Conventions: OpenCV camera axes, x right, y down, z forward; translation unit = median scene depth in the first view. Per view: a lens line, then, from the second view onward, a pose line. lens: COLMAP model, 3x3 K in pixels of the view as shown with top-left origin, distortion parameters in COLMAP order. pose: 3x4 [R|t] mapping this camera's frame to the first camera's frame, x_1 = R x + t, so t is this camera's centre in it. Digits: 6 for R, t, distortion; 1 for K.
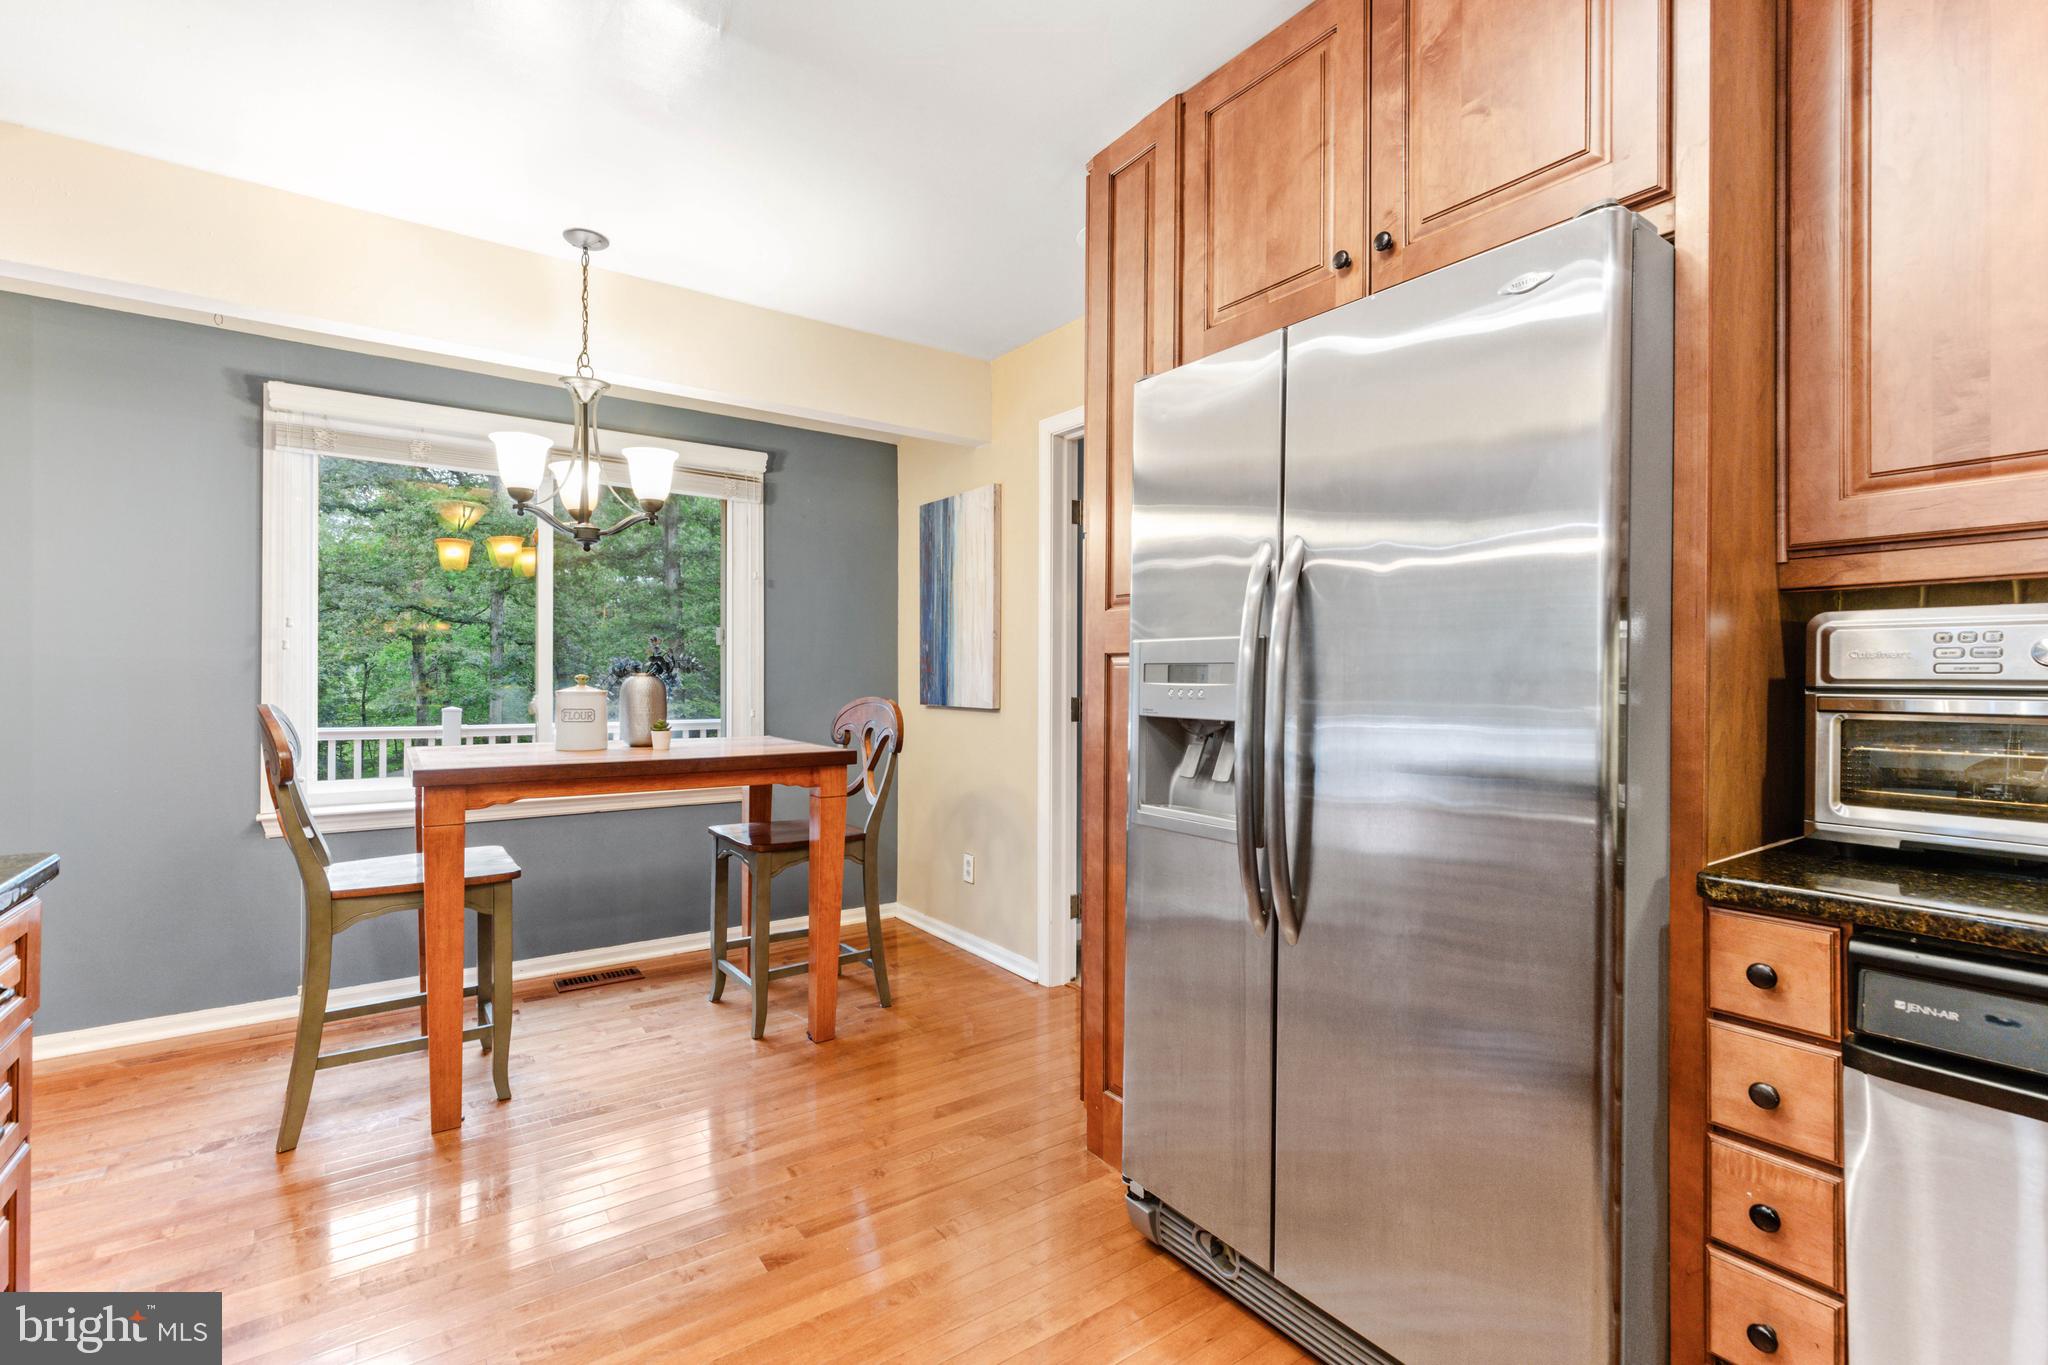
lens RADIAL K [[922.1, 0, 1015.9], [0, 922.1, 680.8], [0, 0, 1]] dist [0.003000, 0.000576]
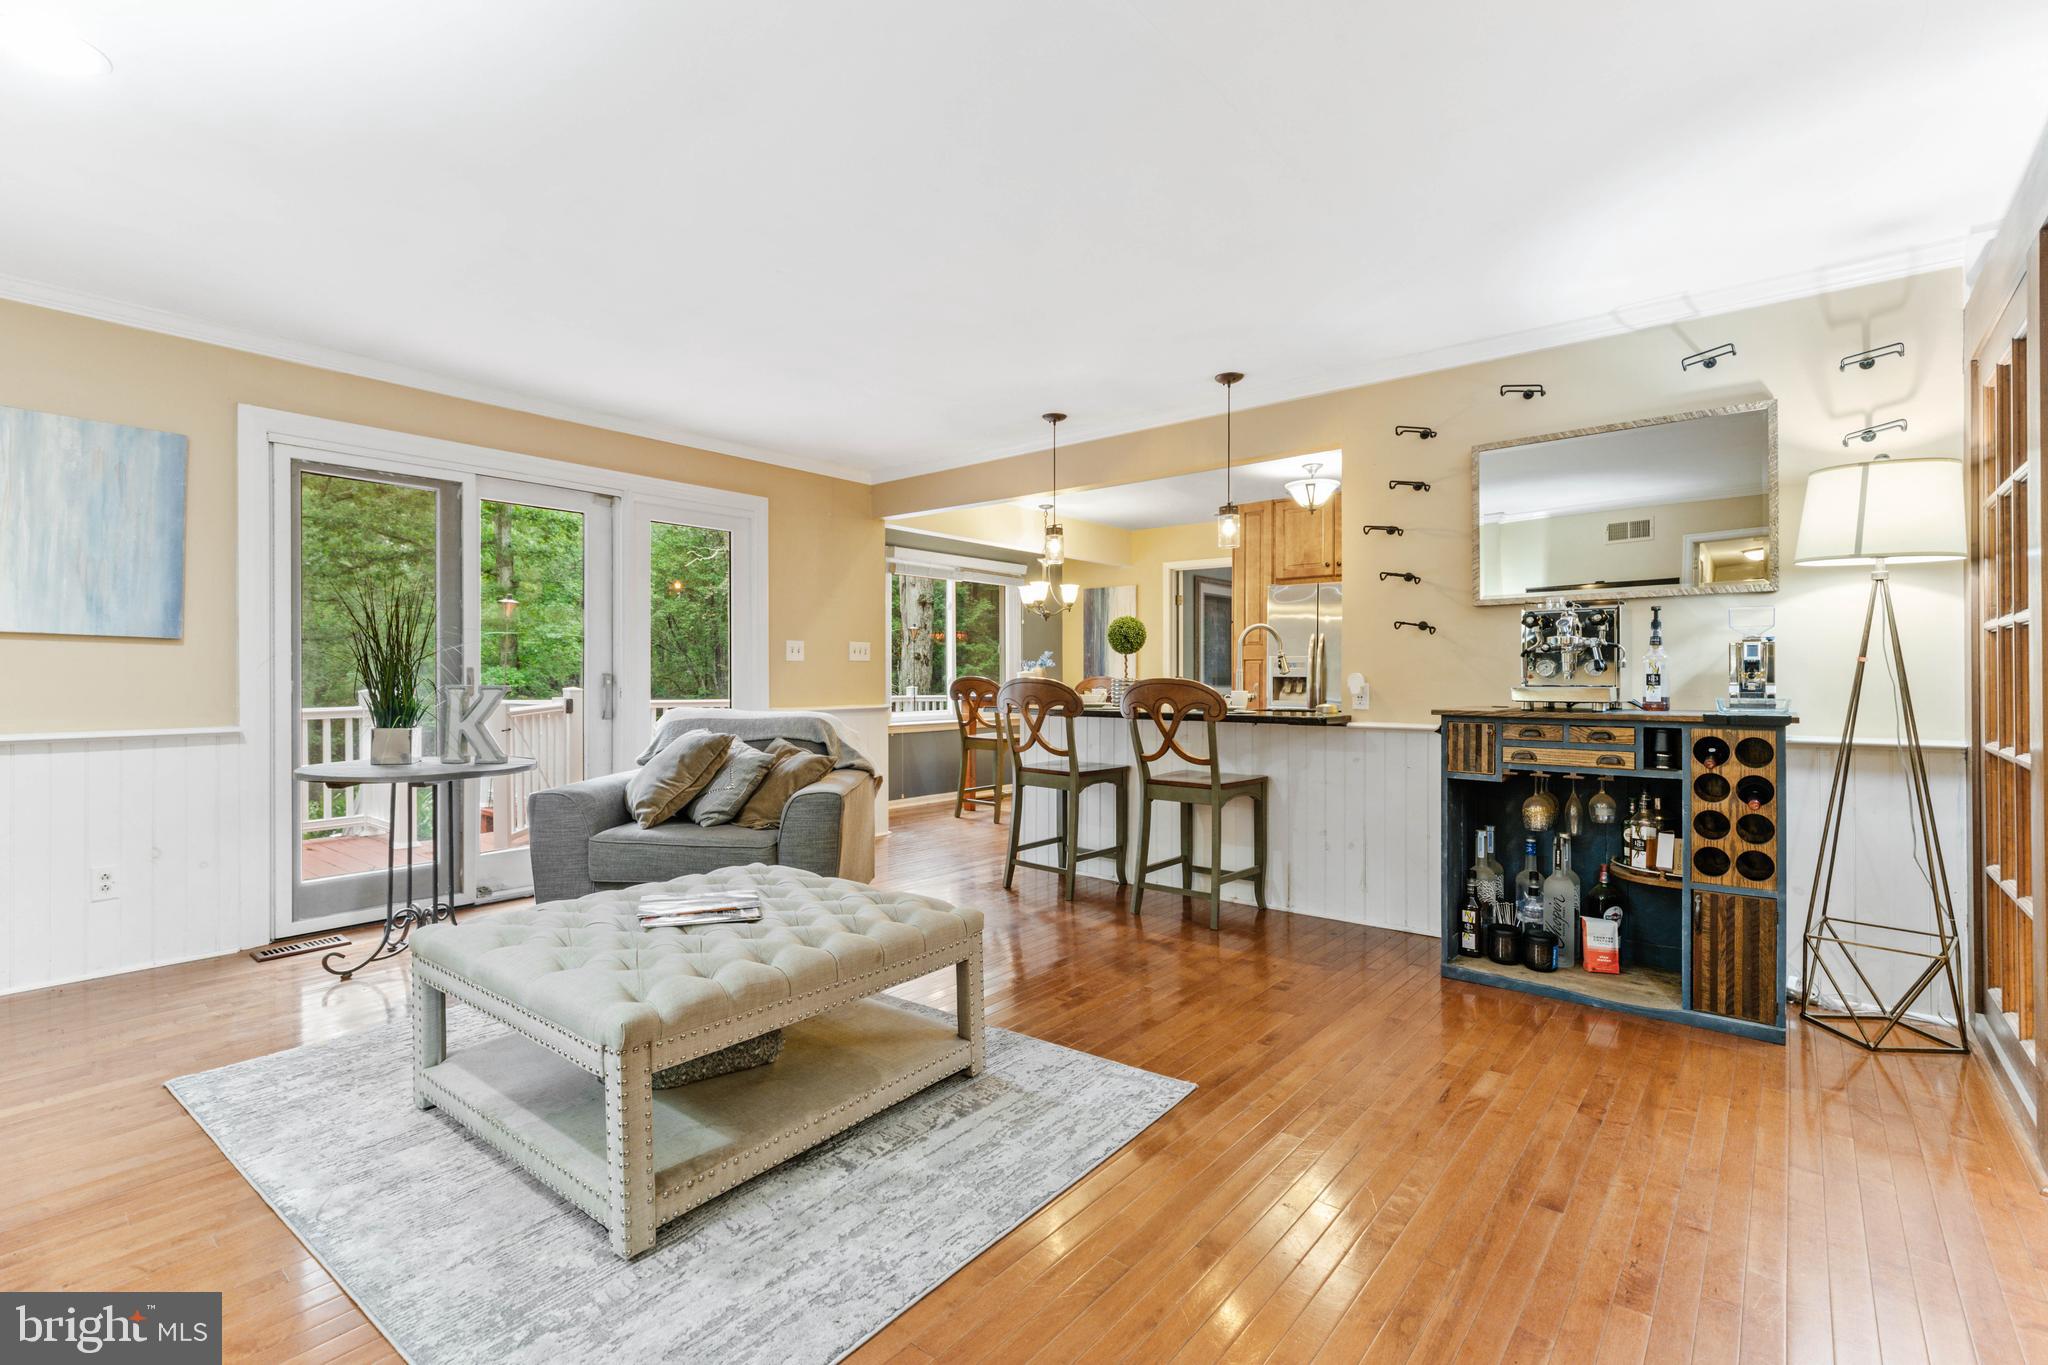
lens RADIAL K [[922.1, 0, 1010.3], [0, 922.1, 676.9], [0, 0, 1]] dist [0.003000, 0.000576]
pose [[0.969214, 0.000123, 0.246219, -0.823636], [0.000573, 0.999996, -0.002755, 0.021410], [-0.246219, 0.002811, 0.969210, -1.070461]]
